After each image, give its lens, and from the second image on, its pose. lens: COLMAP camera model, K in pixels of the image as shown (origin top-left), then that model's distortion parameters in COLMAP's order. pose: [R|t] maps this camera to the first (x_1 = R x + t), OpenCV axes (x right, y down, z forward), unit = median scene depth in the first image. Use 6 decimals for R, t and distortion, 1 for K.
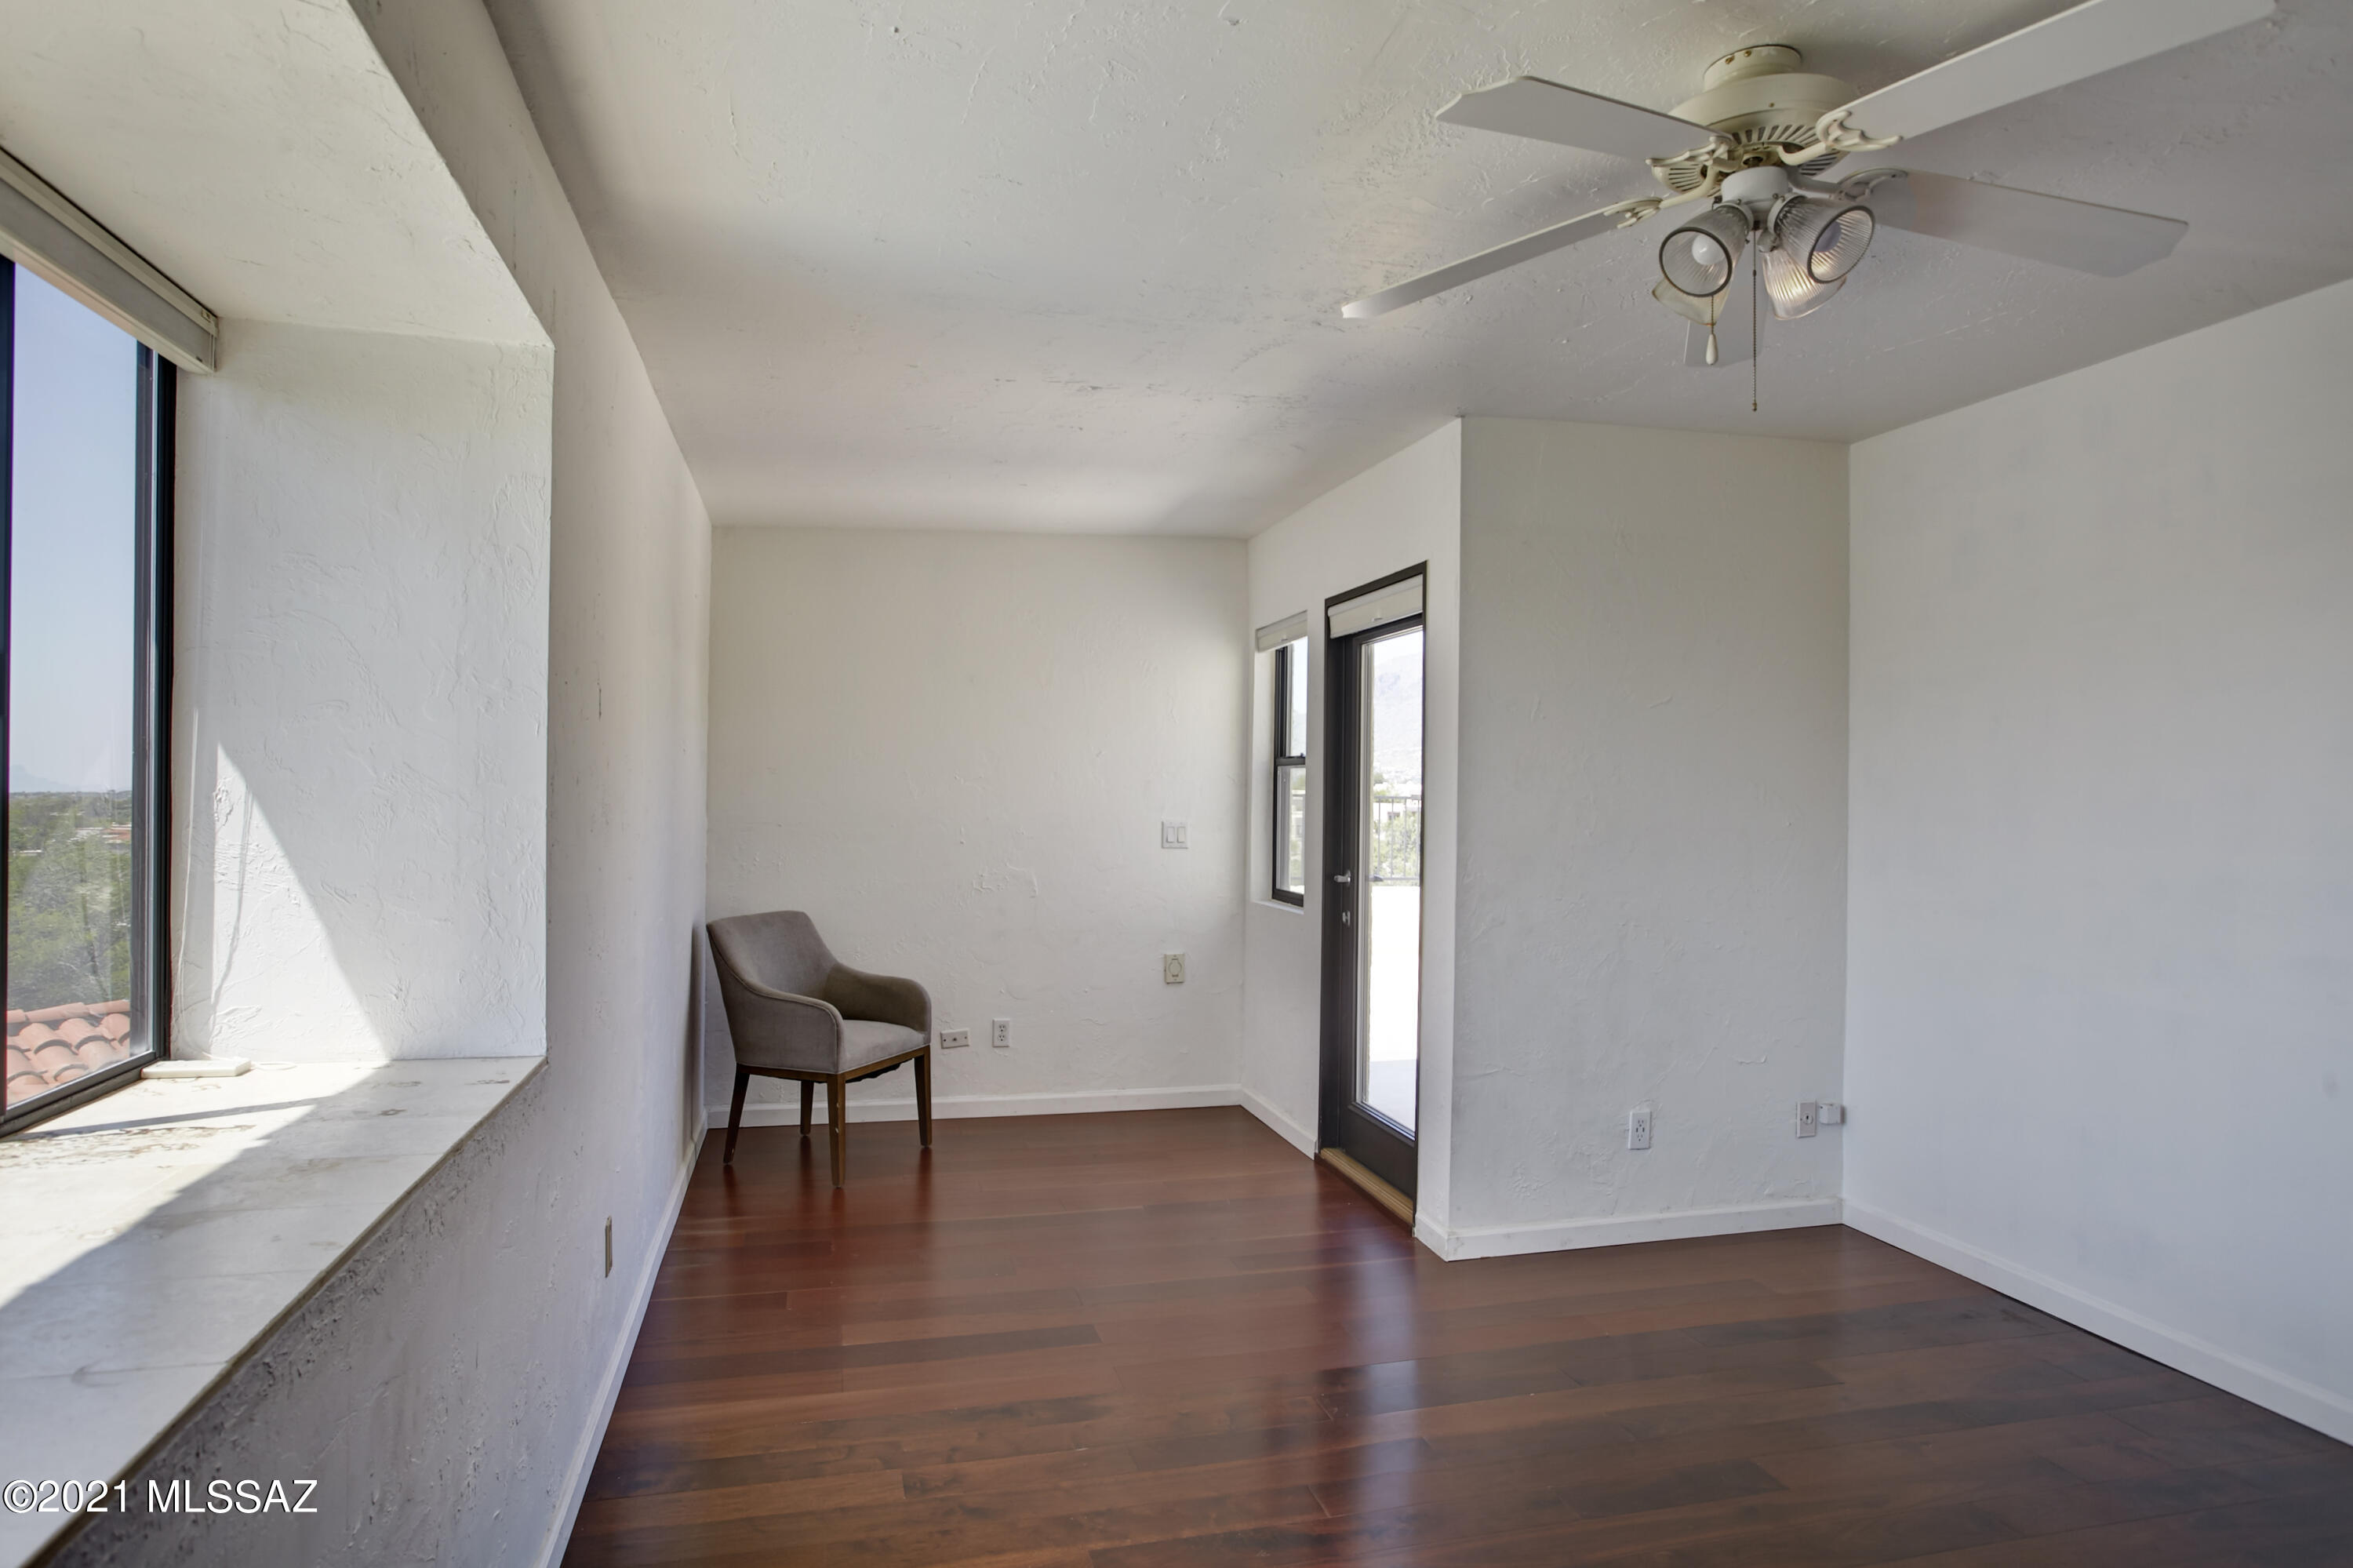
lens RADIAL K [[1335.0, 0, 1169.4], [0, 1335.0, 786.4], [0, 0, 1]] dist [-0.027030, 0.006265]
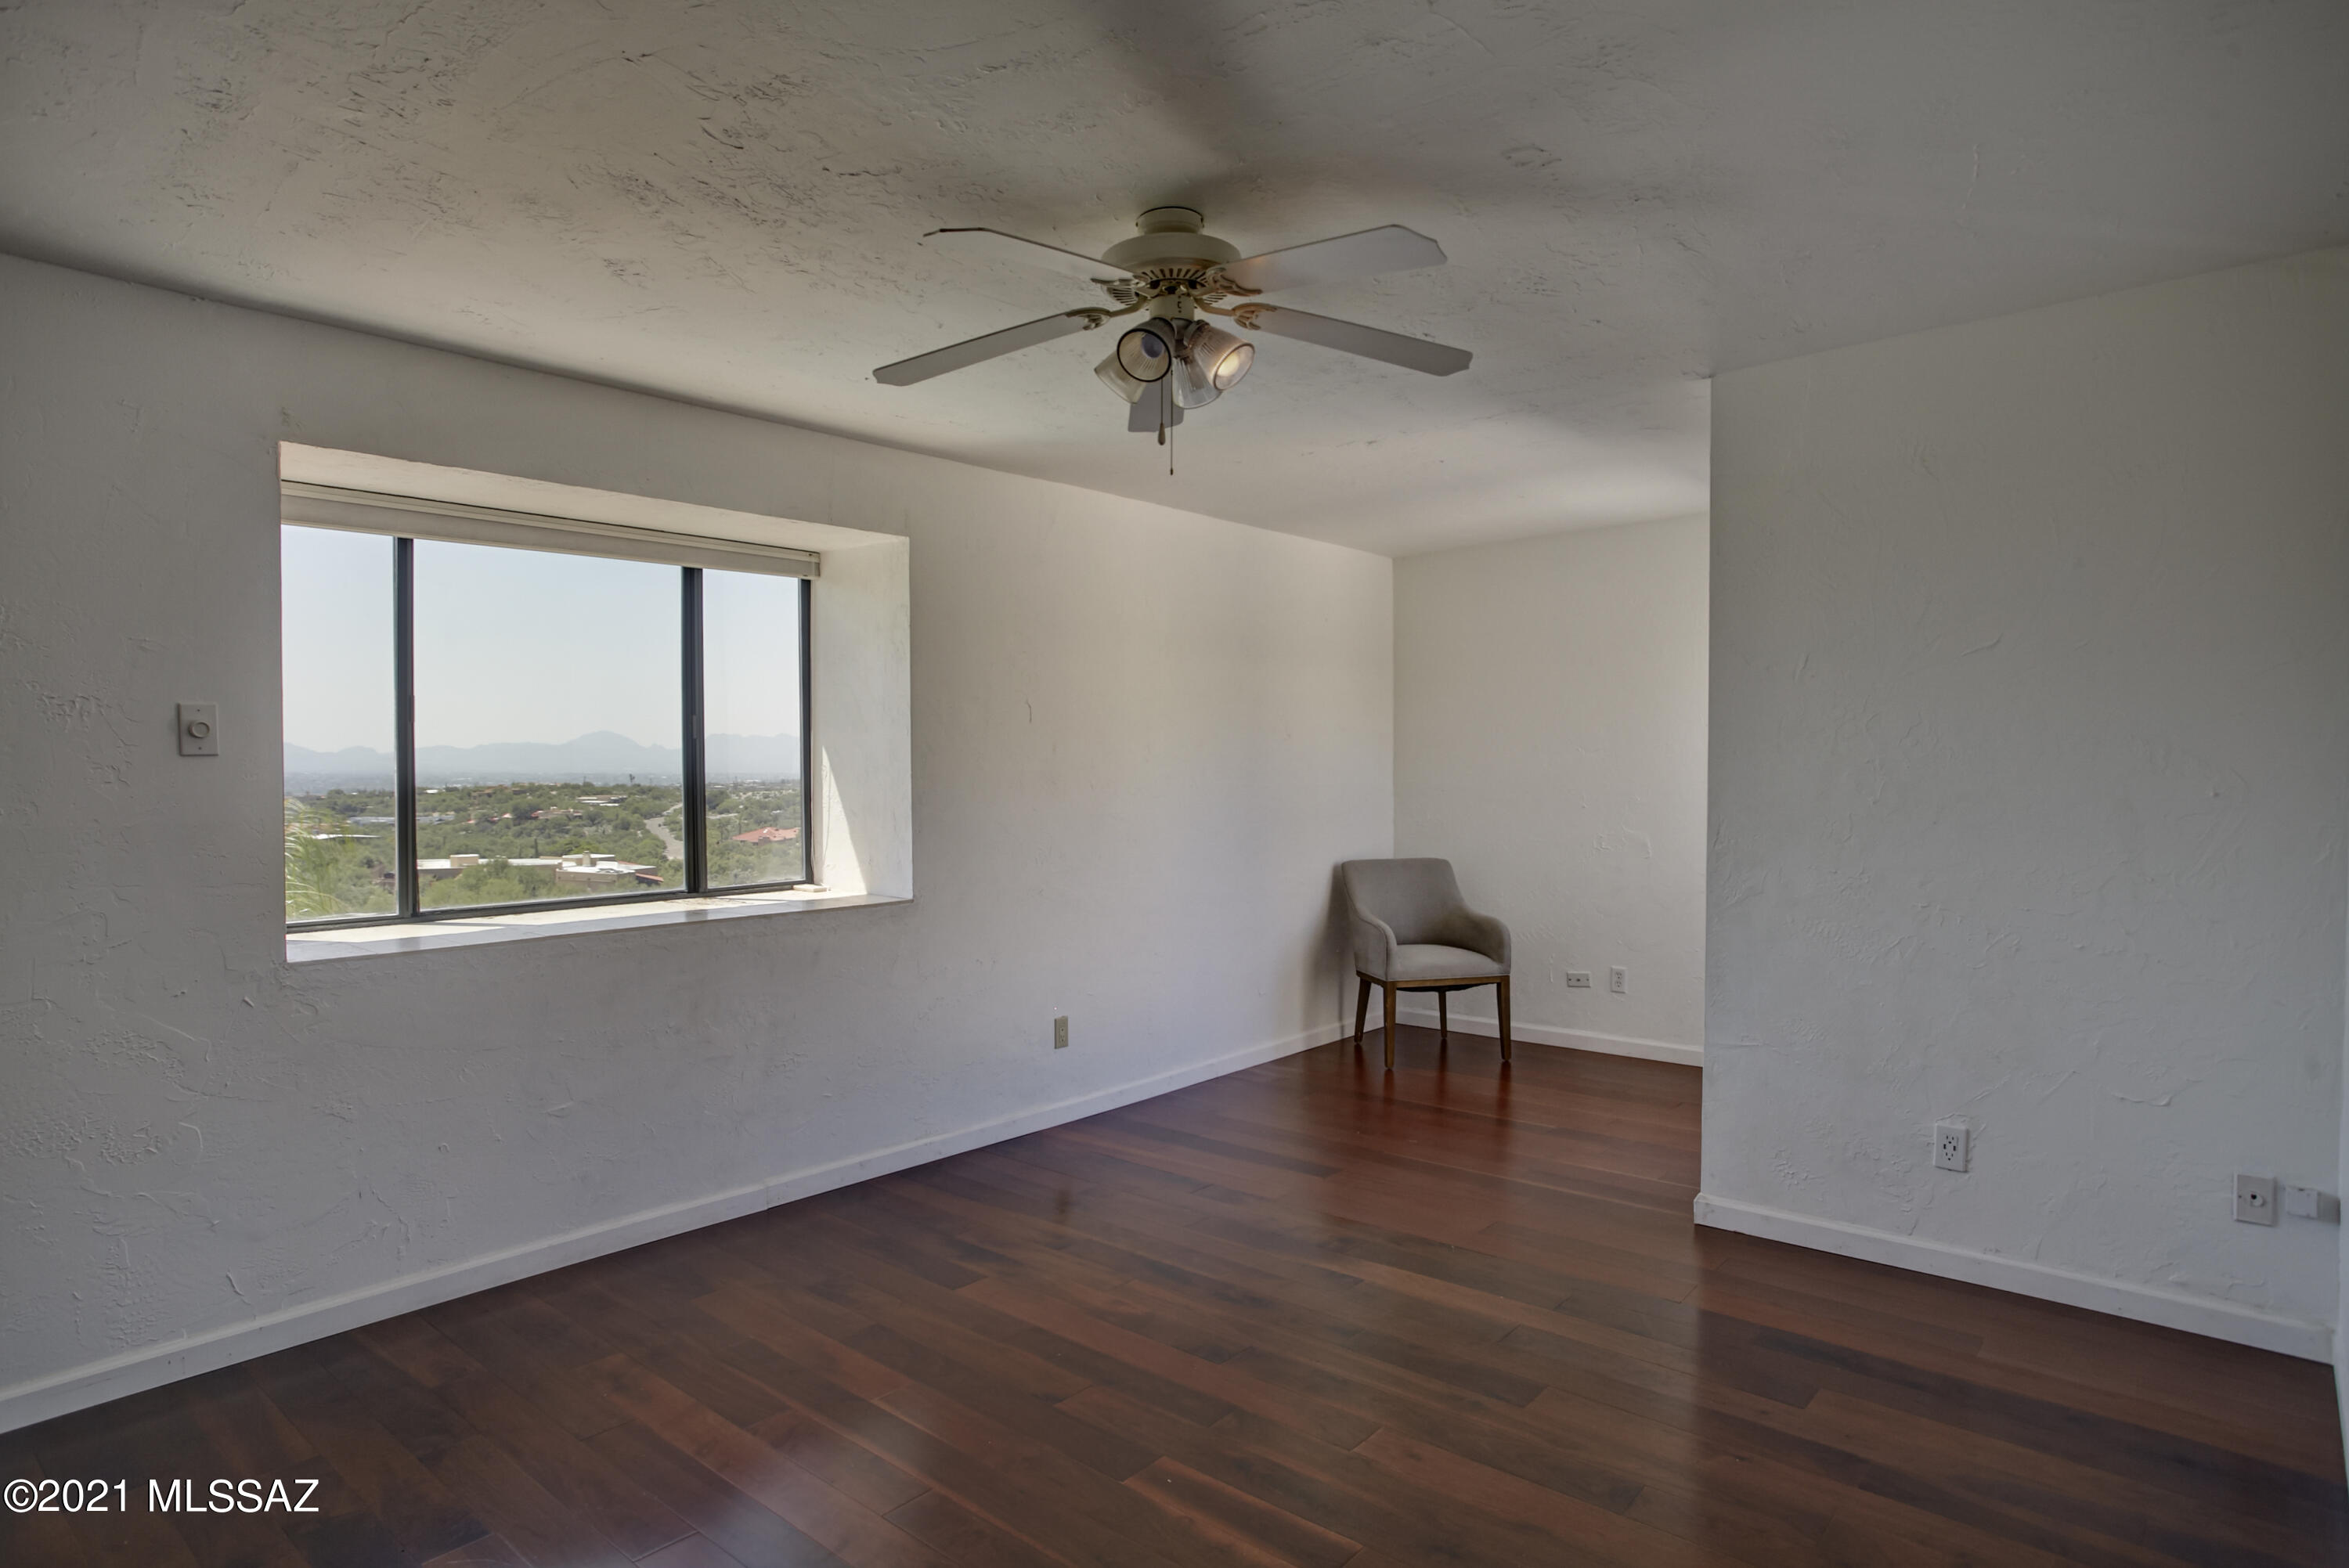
lens RADIAL K [[1332.5, 0, 1172.3], [0, 1332.5, 771.3], [0, 0, 1]] dist [-0.027030, 0.006265]
pose [[0.564978, -0.005106, -0.825090, 0.679251], [0.013246, 0.999908, 0.002882, 0.005714], [0.824999, -0.012557, 0.564994, 0.095081]]
